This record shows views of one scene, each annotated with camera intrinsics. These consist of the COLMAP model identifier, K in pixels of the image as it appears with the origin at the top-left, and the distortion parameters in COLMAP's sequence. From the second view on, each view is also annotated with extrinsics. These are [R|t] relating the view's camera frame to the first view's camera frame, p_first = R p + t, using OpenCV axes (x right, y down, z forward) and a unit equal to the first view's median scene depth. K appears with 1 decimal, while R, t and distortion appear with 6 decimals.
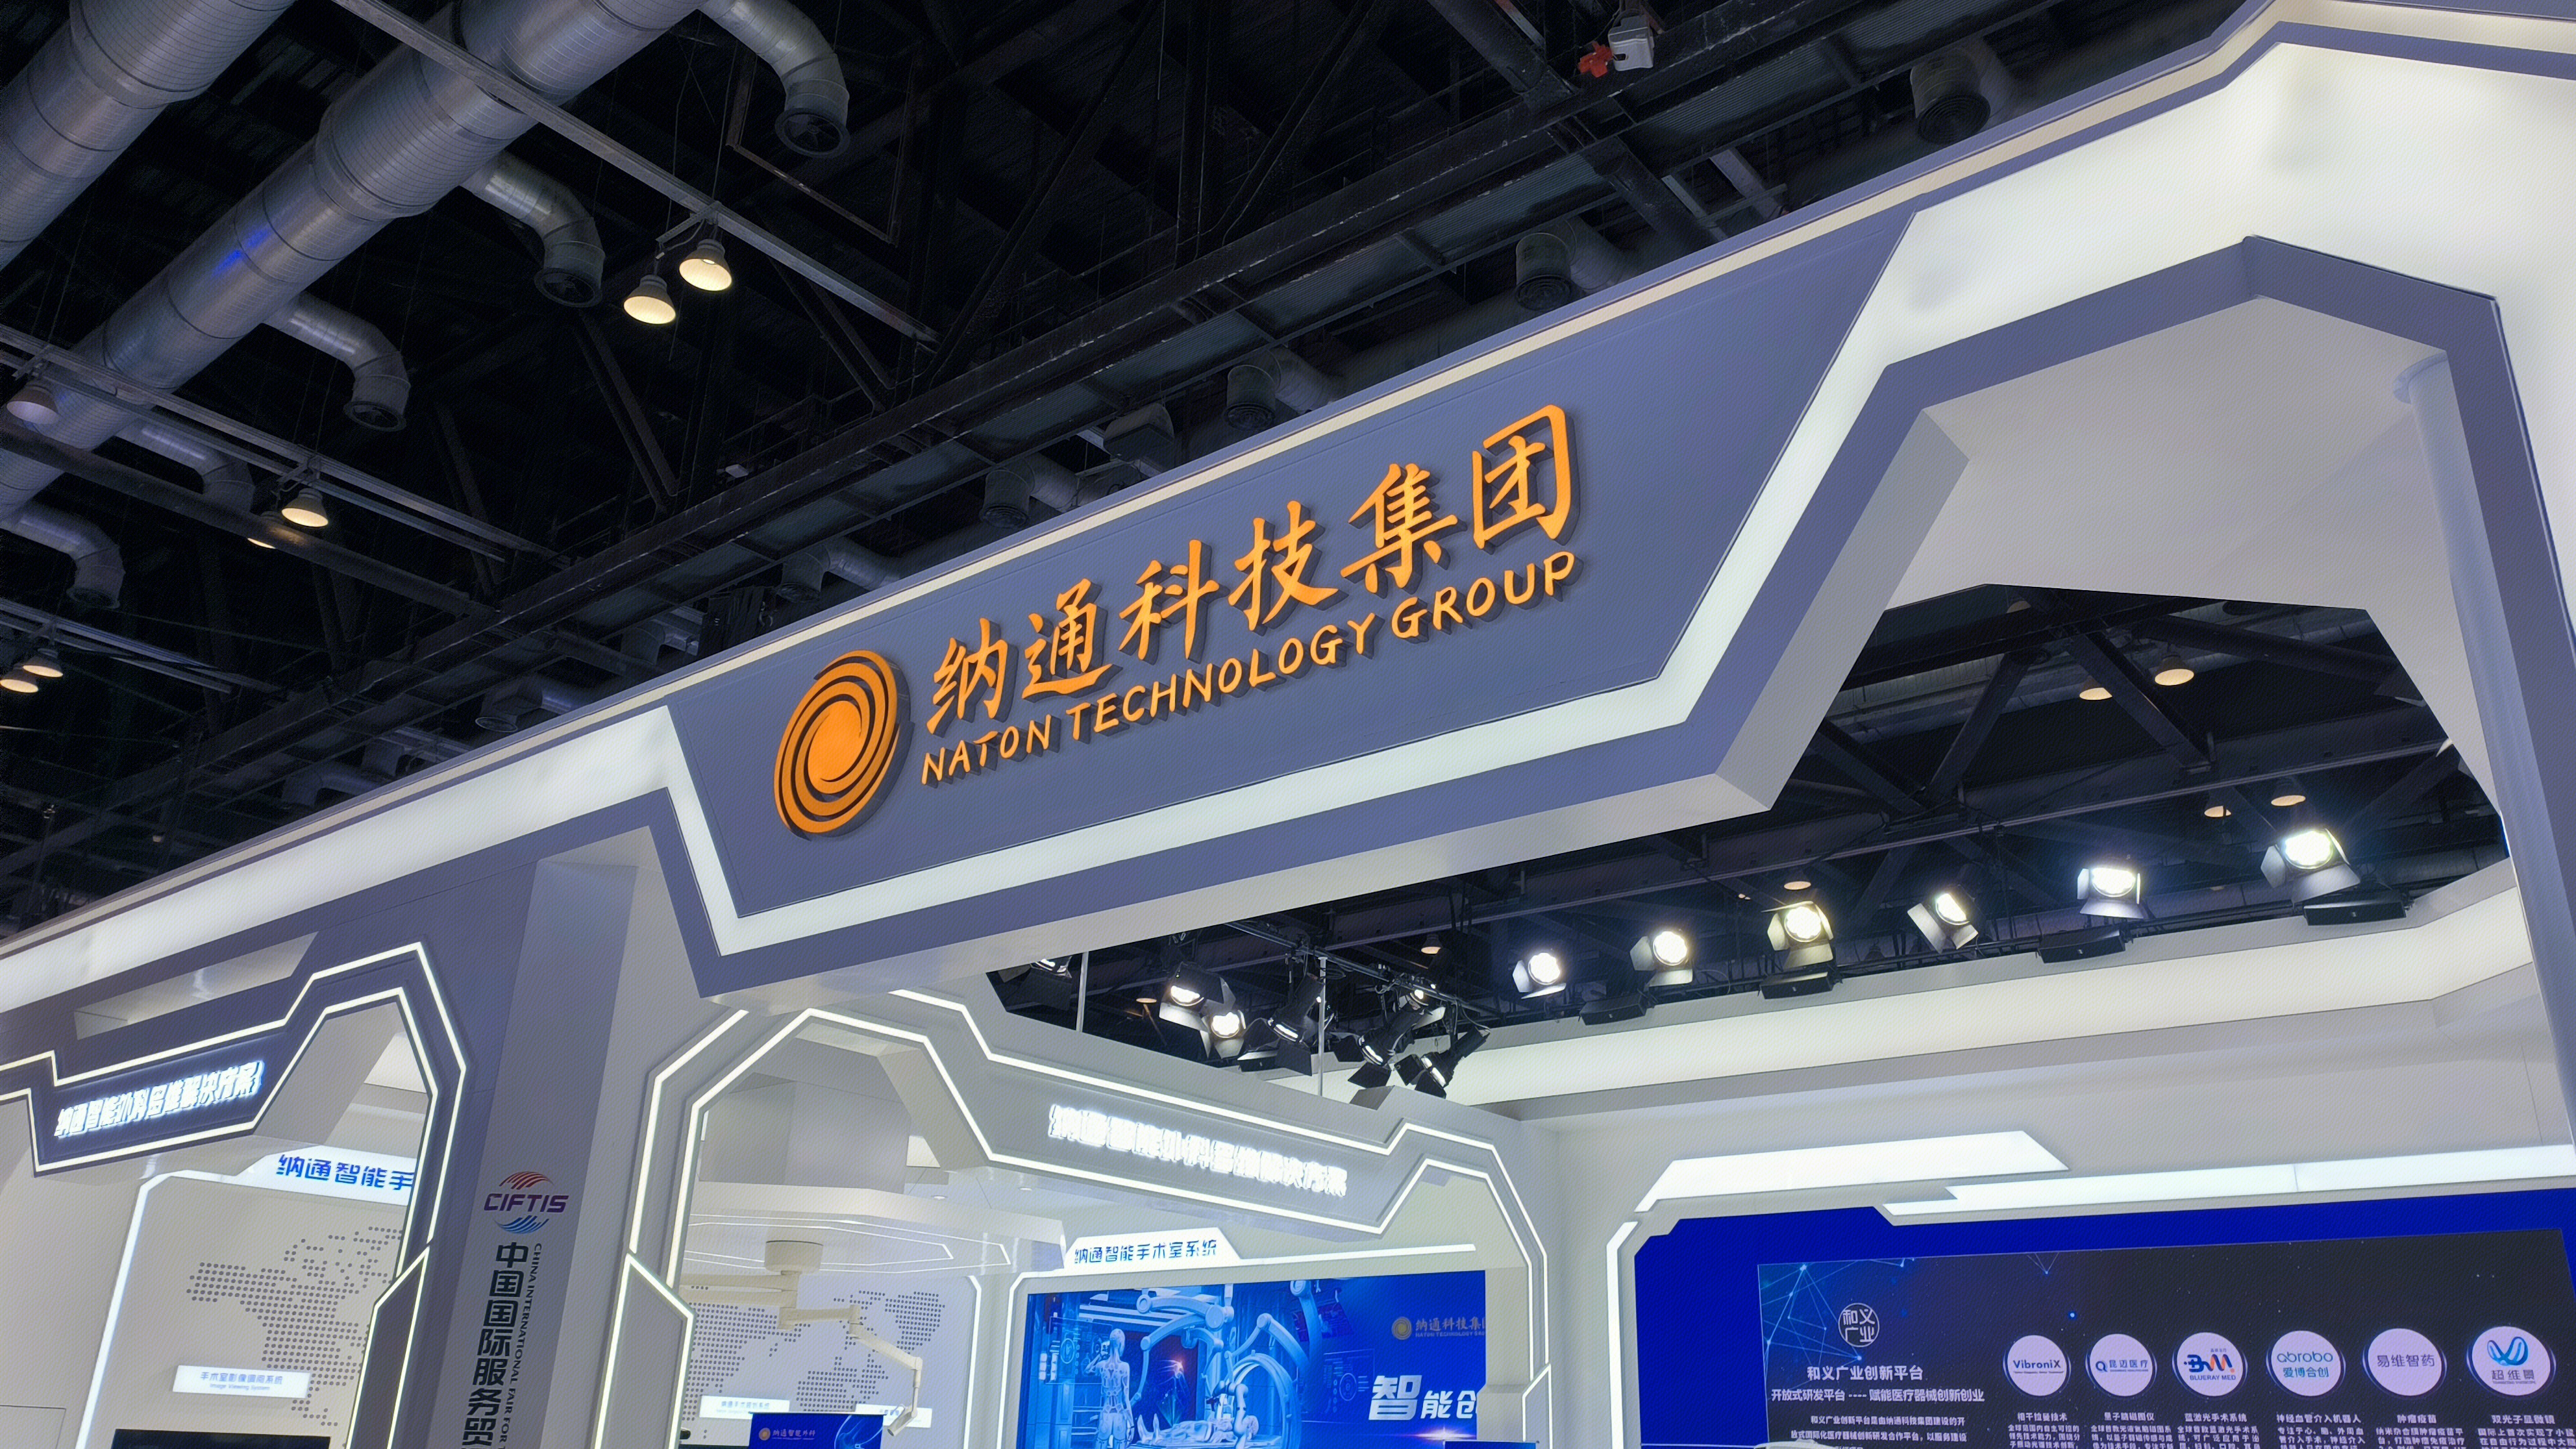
lens RADIAL K [[1867.0, 0, 1290.0], [0, 1867.0, 727.8], [0, 0, 1]] dist [0.012240, 0.002281]
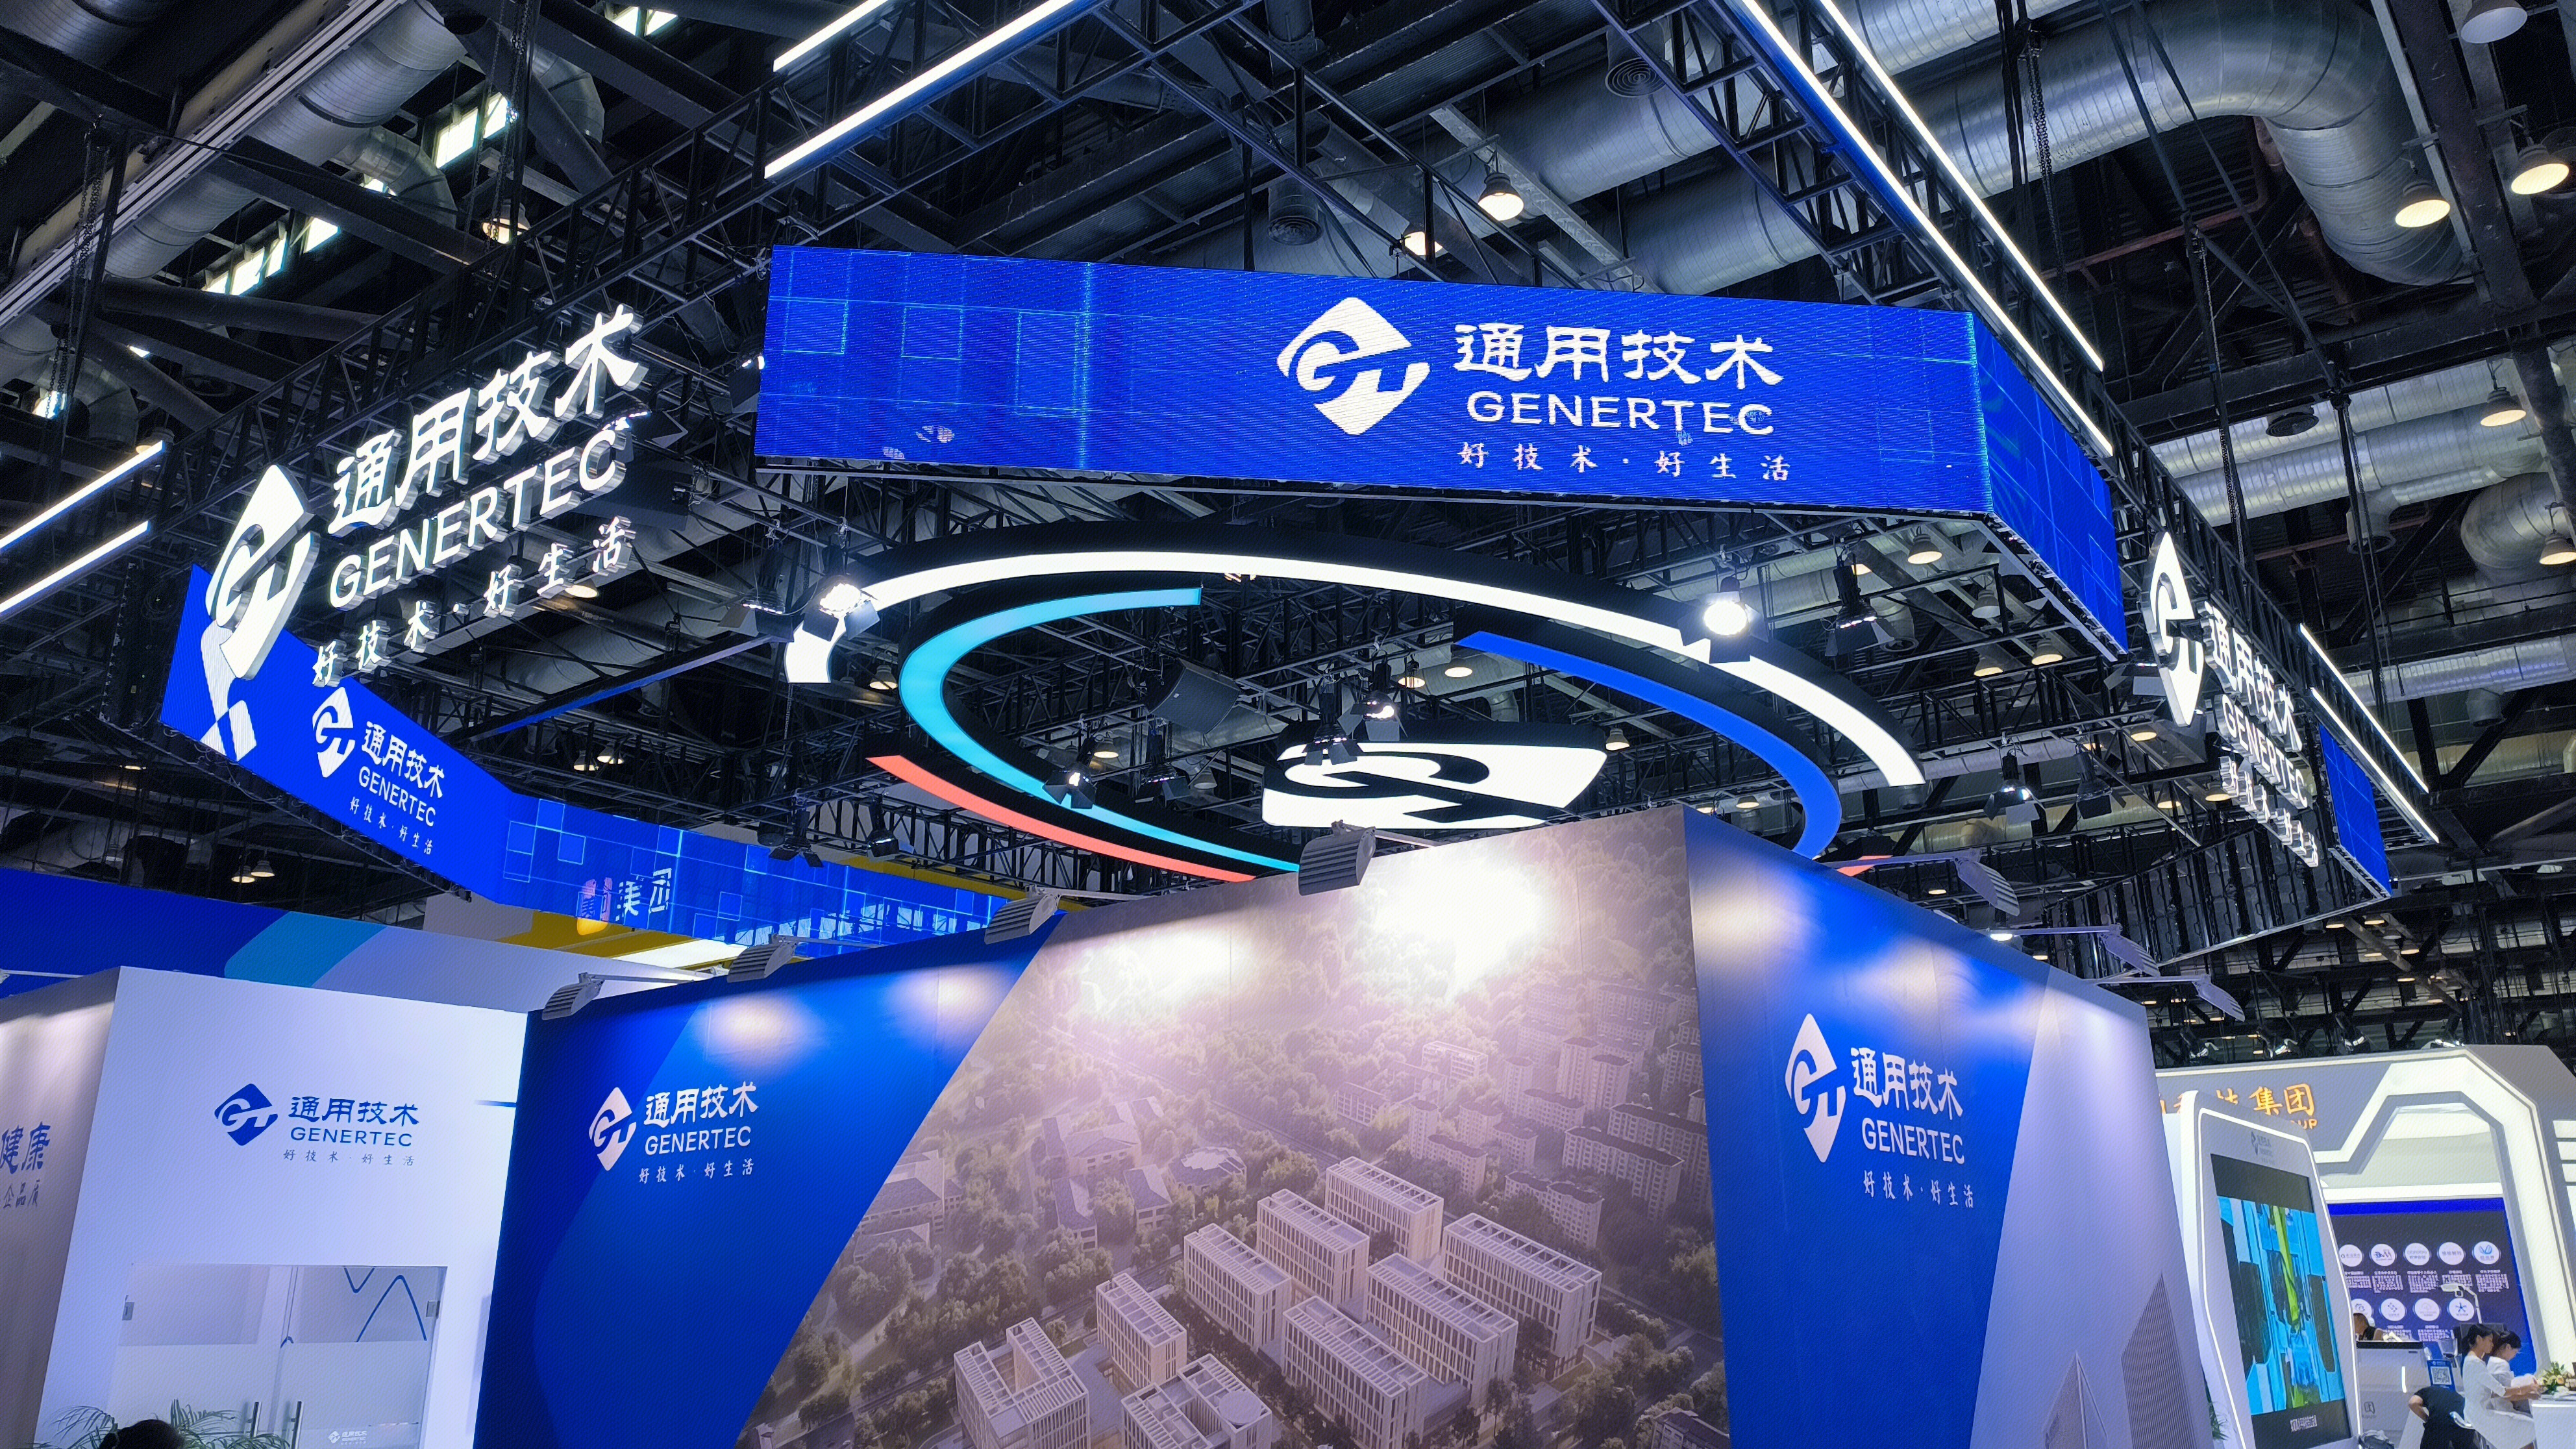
lens RADIAL K [[1867.0, 0, 1287.1], [0, 1867.0, 720.6], [0, 0, 1]] dist [0.012240, 0.002281]
pose [[0.999248, -0.029299, 0.025407, -1.803636], [0.027376, 0.996956, 0.073008, -1.070152], [-0.027468, -0.072258, 0.997008, -2.578765]]
